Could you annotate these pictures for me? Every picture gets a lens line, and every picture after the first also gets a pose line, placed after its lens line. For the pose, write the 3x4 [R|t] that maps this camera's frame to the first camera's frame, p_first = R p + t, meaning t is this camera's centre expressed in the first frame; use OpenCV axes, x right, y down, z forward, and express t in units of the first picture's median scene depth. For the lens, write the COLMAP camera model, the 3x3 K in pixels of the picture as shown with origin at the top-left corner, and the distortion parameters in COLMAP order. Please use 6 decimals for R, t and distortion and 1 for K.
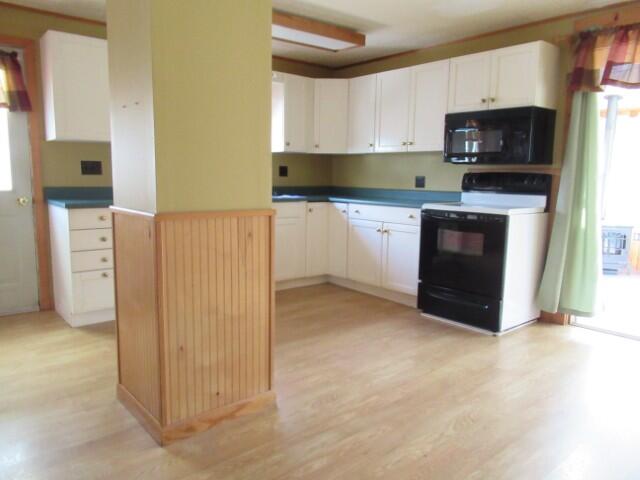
lens RADIAL K [[490.1, 0, 320.0], [0, 490.1, 240.0], [0, 0, 1]] dist [0.000418, -0.001025]
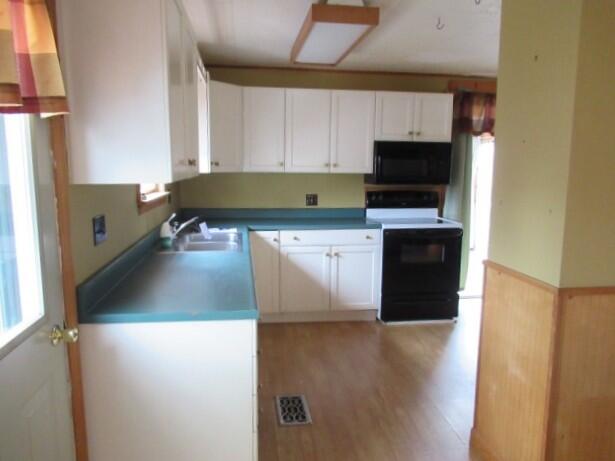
lens RADIAL K [[471.0, 0, 307.5], [0, 471.0, 230.5], [0, 0, 1]] dist [0.000418, -0.001025]
pose [[0.526589, -0.130409, 0.840058, -0.666517], [0.109451, 0.990340, 0.085130, -0.147717], [-0.843045, 0.047117, 0.535776, 0.512462]]
